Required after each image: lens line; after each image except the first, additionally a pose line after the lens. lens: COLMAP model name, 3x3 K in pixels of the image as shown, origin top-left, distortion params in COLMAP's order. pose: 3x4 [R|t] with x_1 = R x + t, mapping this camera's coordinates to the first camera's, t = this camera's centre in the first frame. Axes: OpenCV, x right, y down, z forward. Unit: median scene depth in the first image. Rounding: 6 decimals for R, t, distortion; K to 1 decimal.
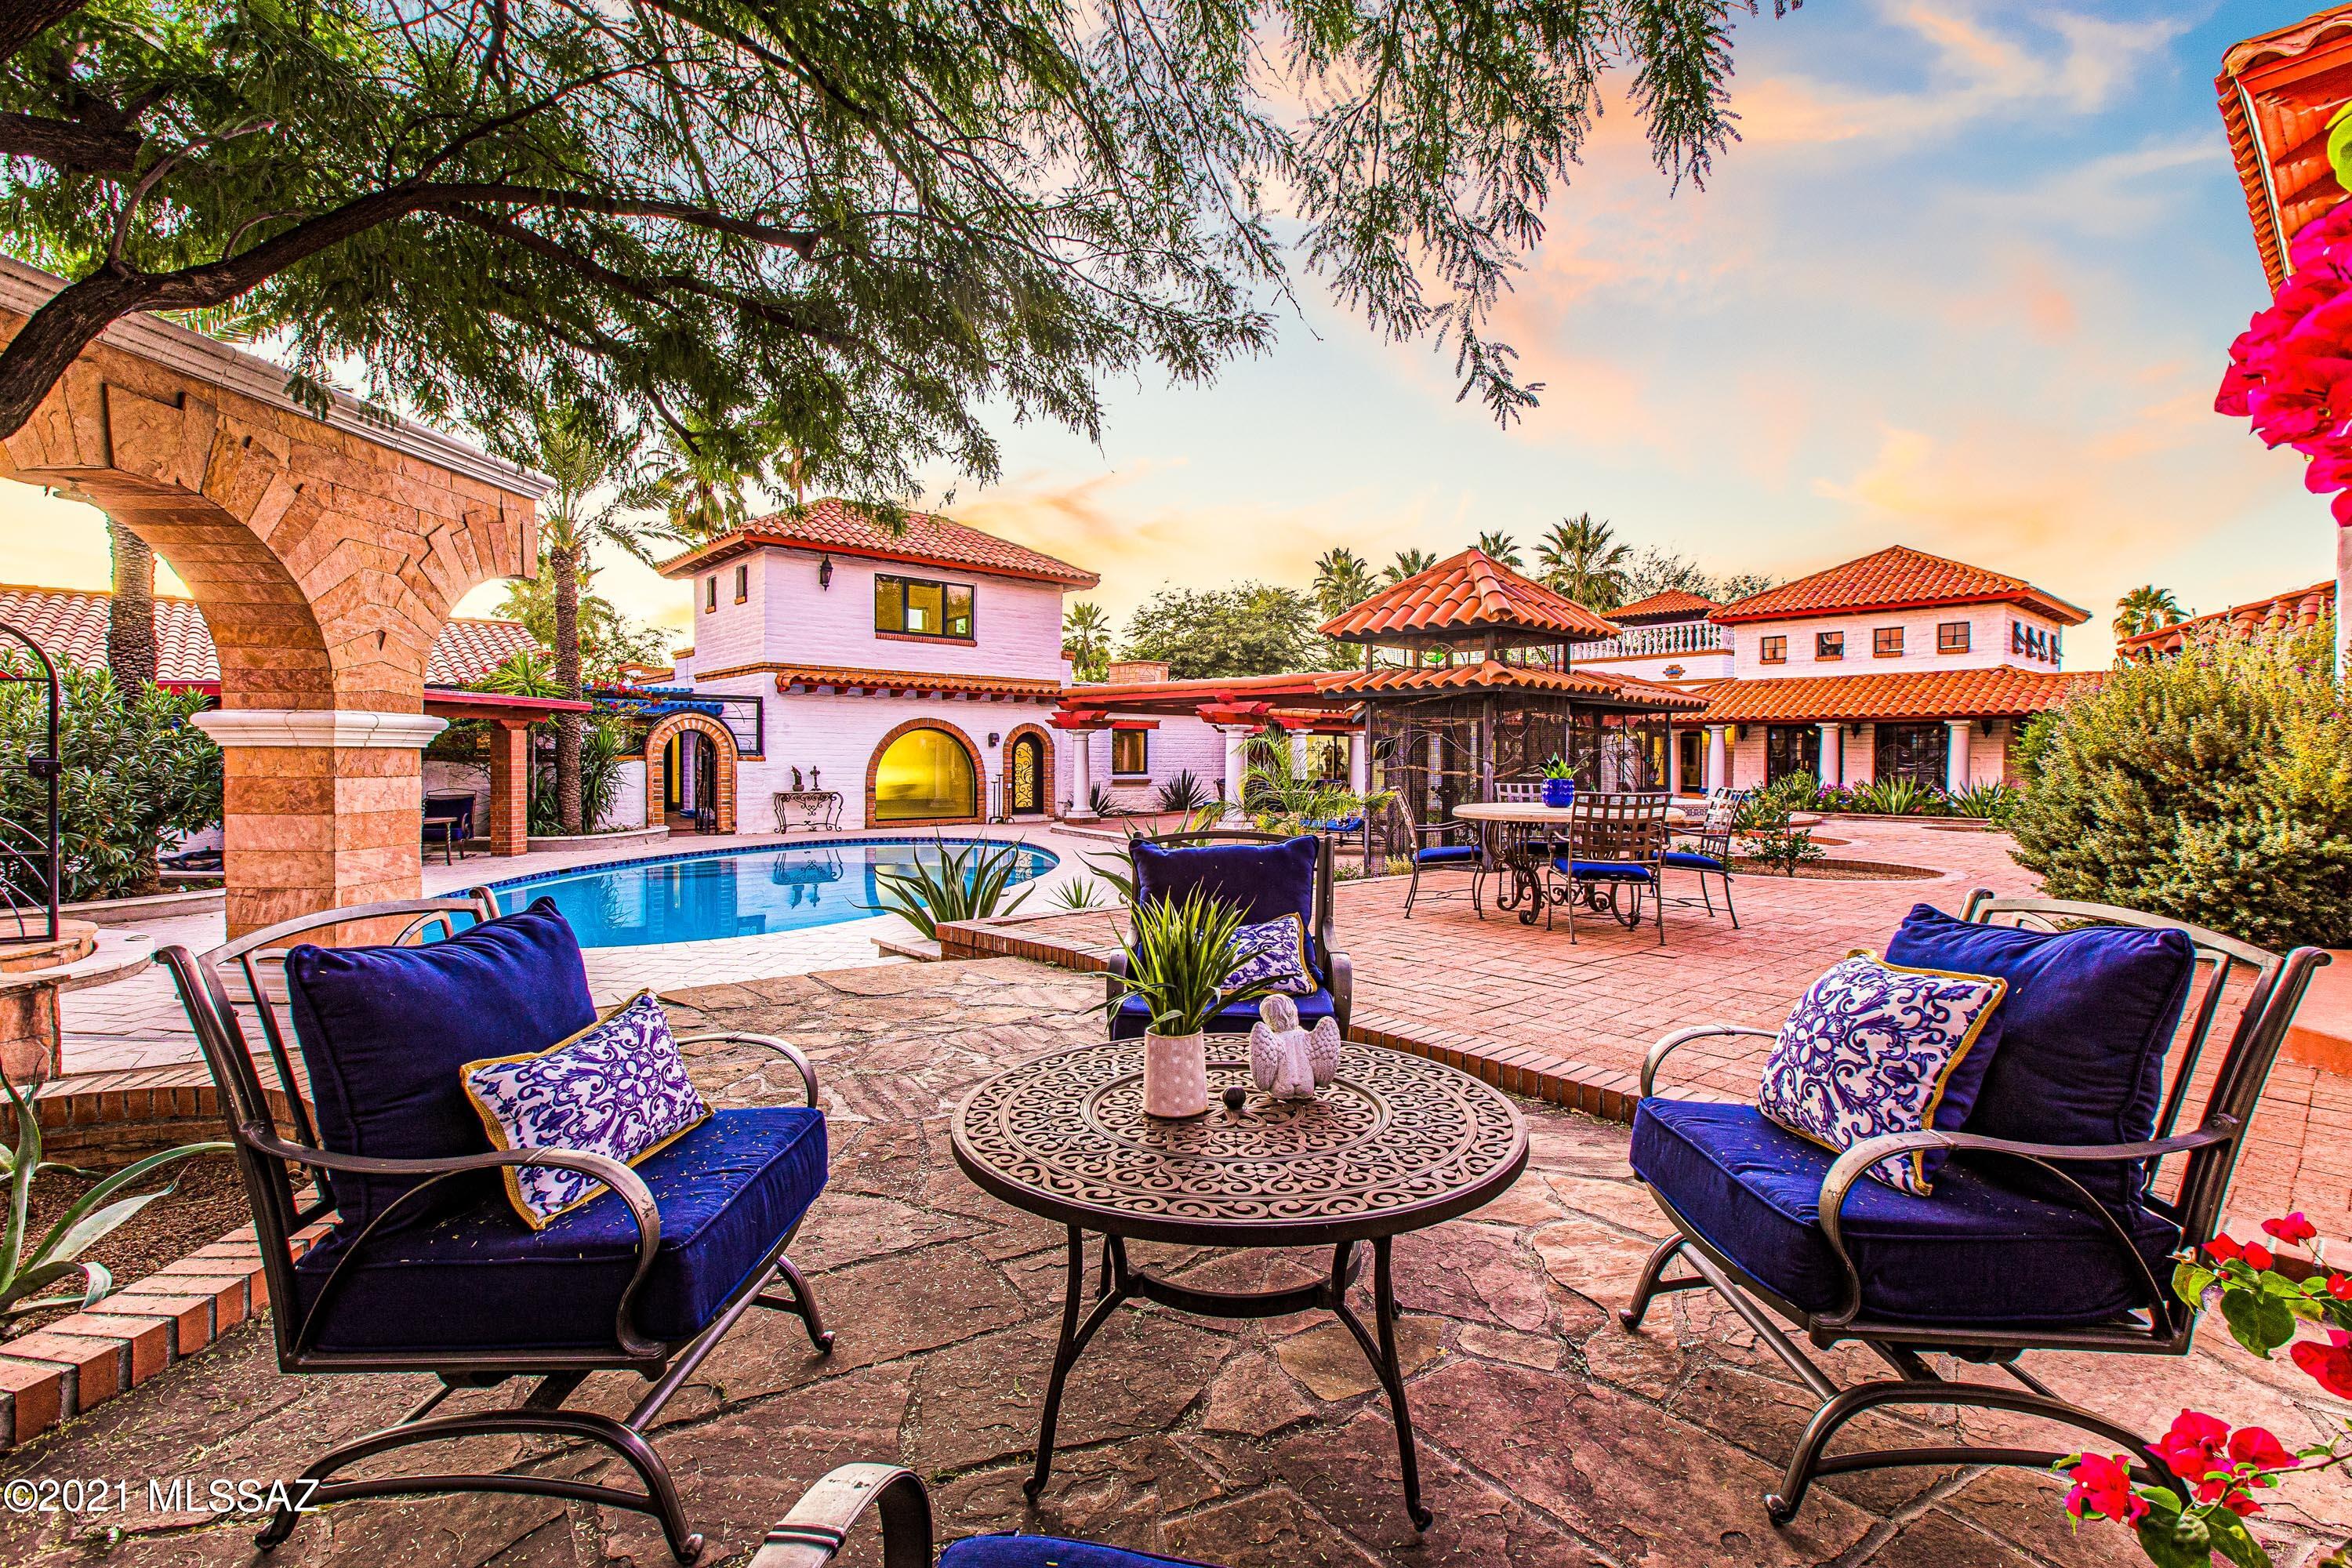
lens RADIAL K [[1069.0, 0, 1188.3], [0, 1069.0, 786.8], [0, 0, 1]] dist [-0.000299, -0.000111]
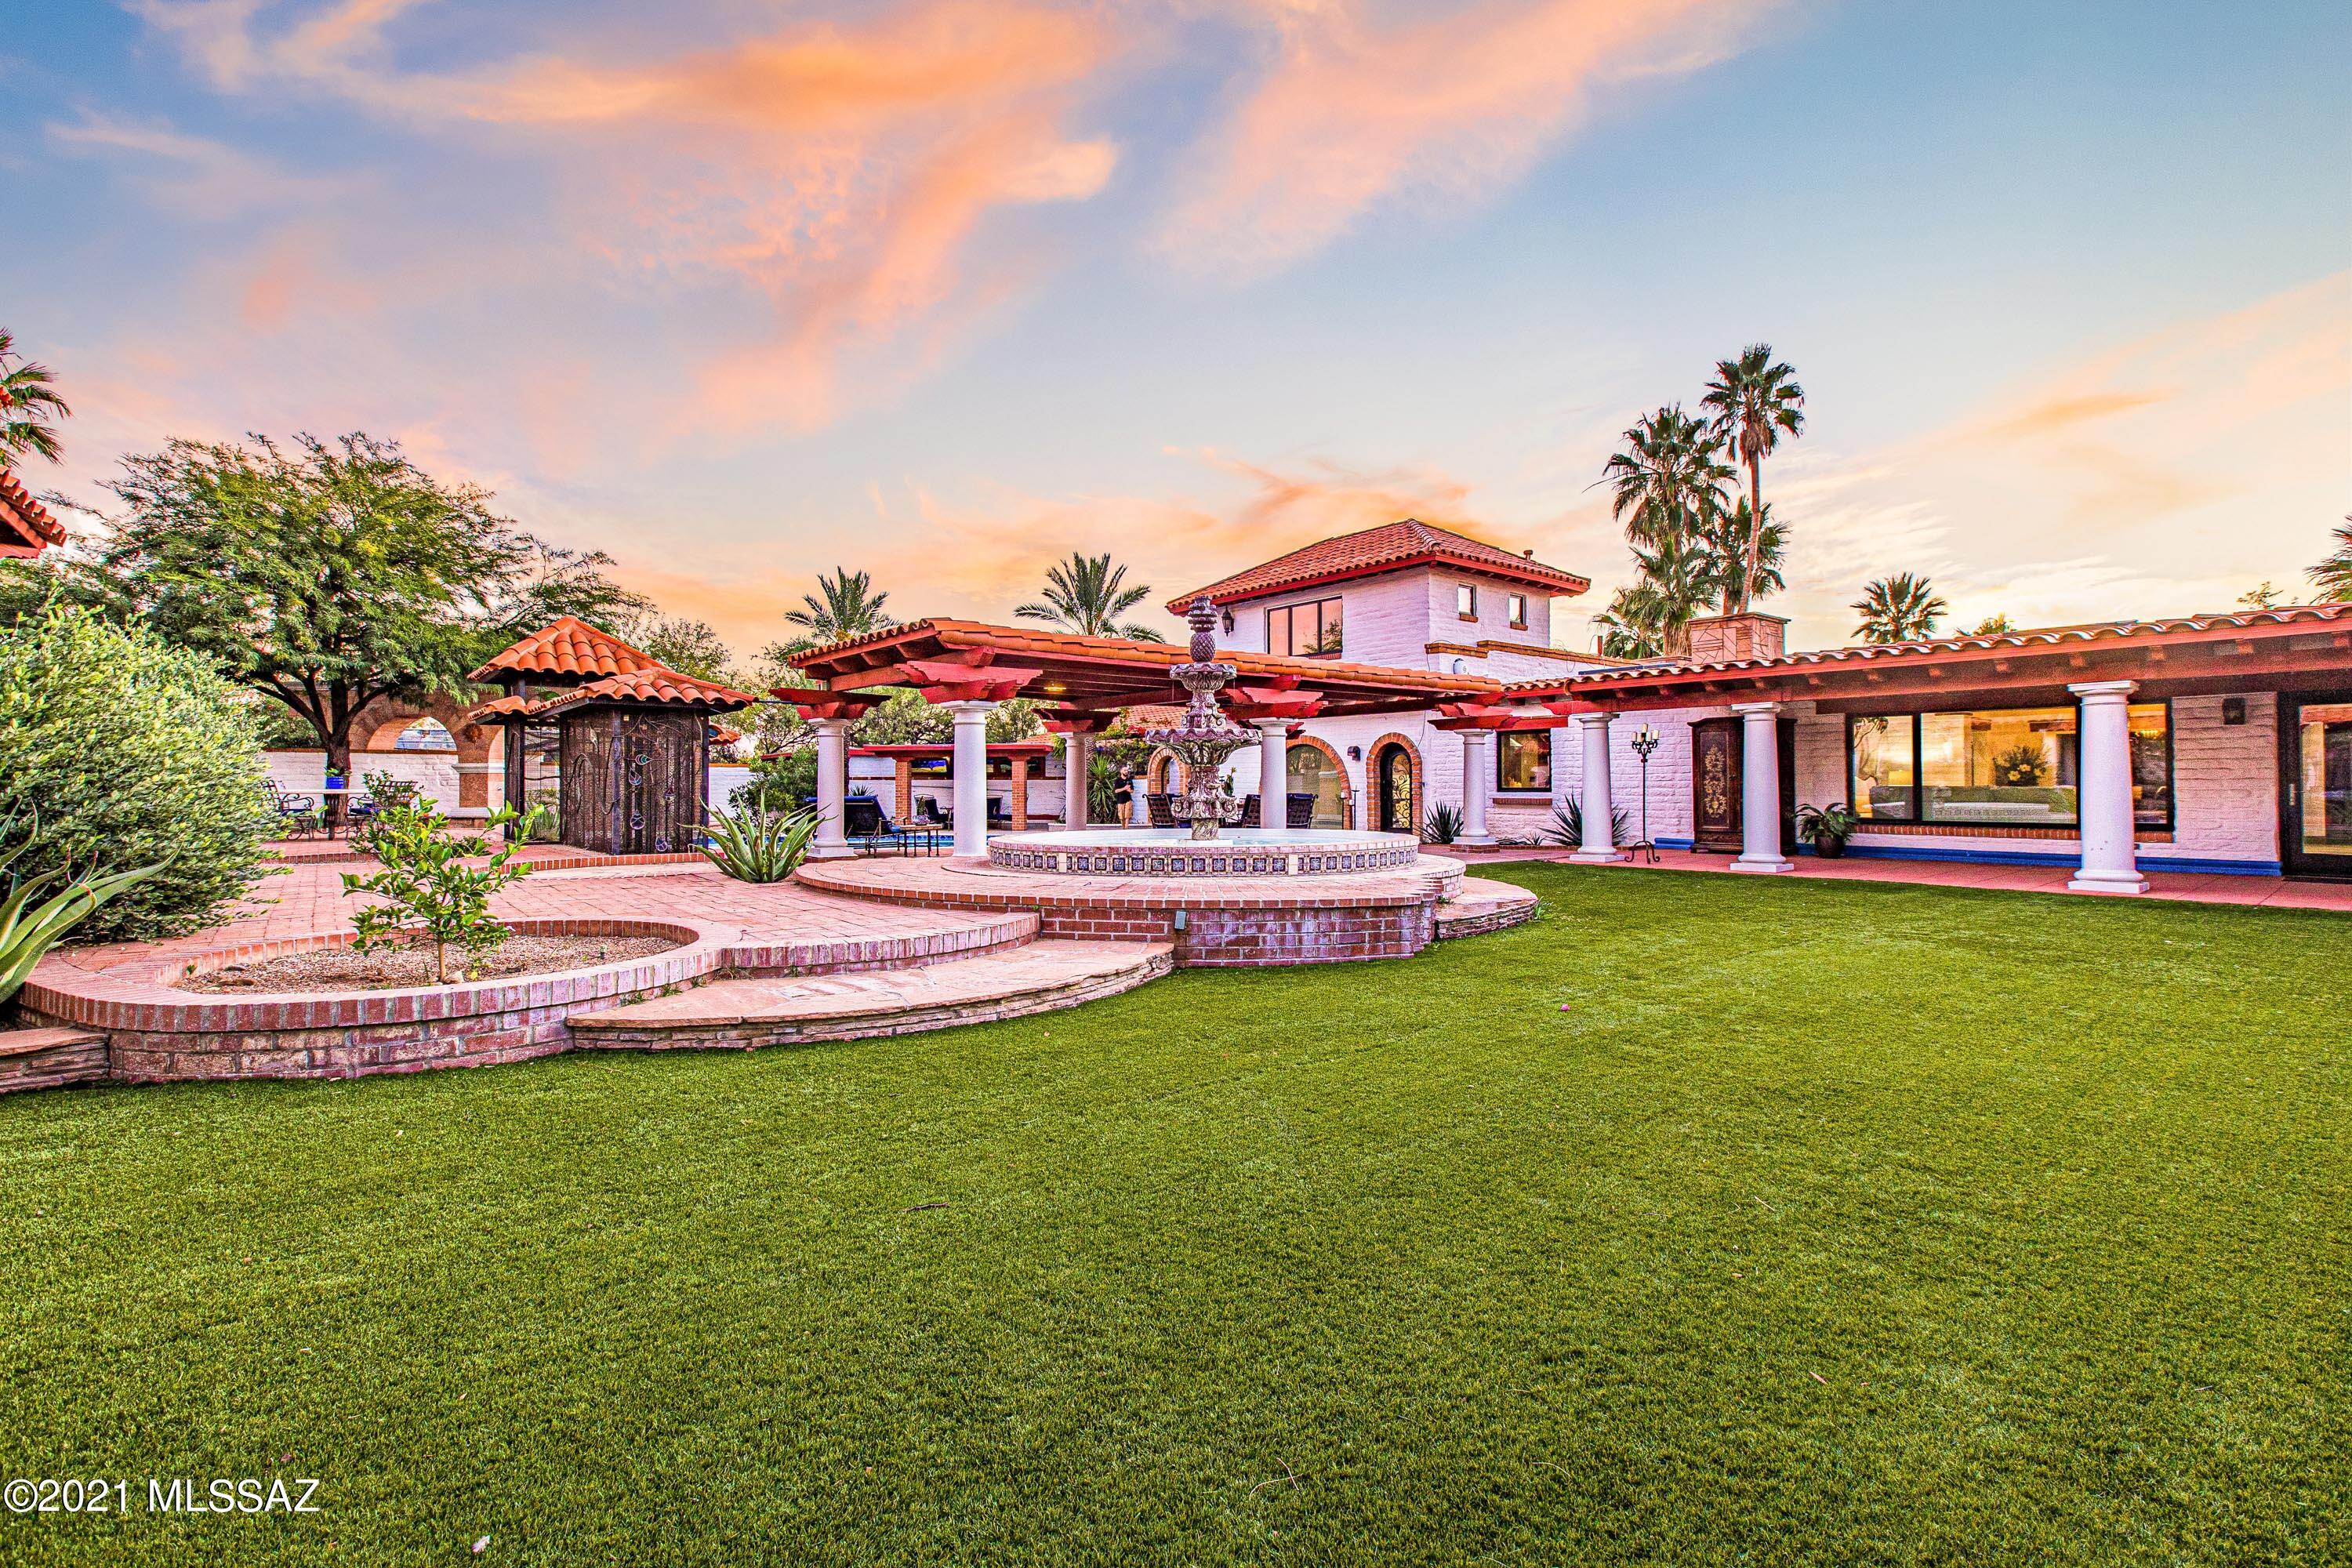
lens RADIAL K [[1069.0, 0, 1182.2], [0, 1069.0, 784.3], [0, 0, 1]] dist [-0.000299, -0.000111]
pose [[-0.027801, -0.006488, -0.999592, 0.766152], [-0.022783, 0.999723, -0.005856, -0.007708], [0.999354, 0.022611, -0.027941, 0.883287]]
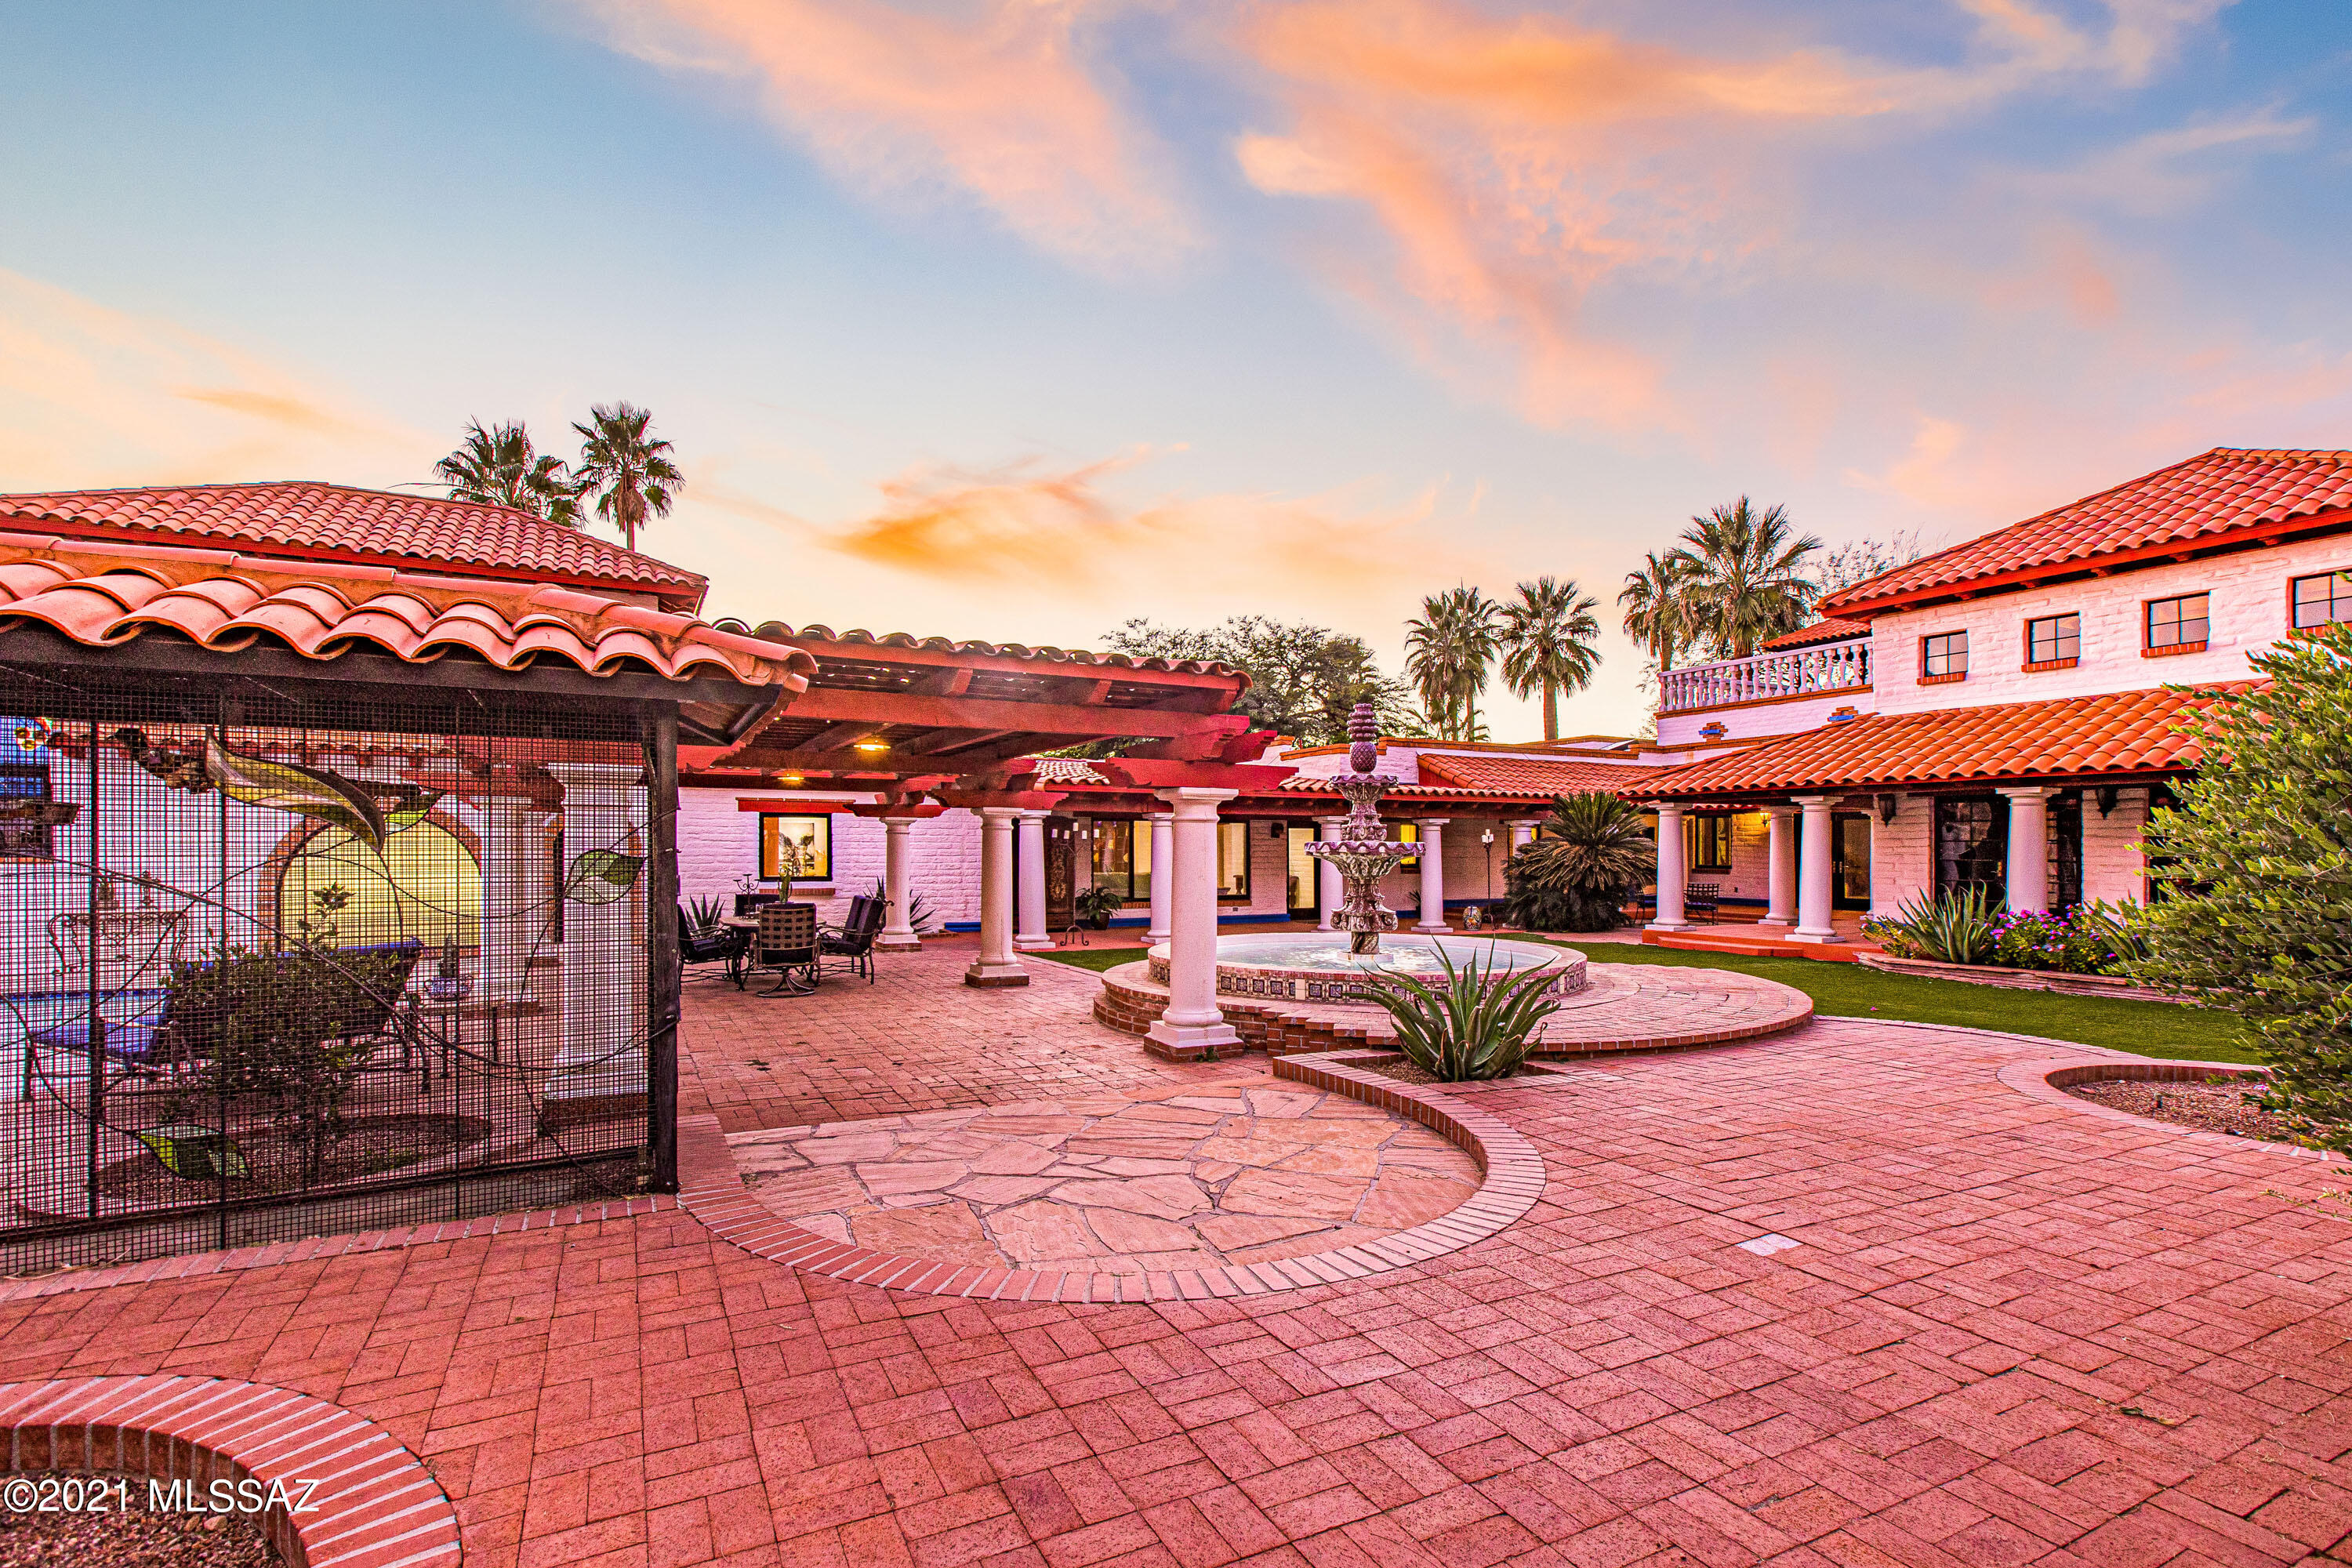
lens RADIAL K [[1069.0, 0, 1218.4], [0, 1069.0, 853.1], [0, 0, 1]] dist [-0.000299, -0.000111]
pose [[0.964759, 0.002328, -0.263124, 0.455723], [-0.010010, 0.999562, -0.027858, -0.013239], [0.262943, 0.029510, 0.964360, 0.518249]]
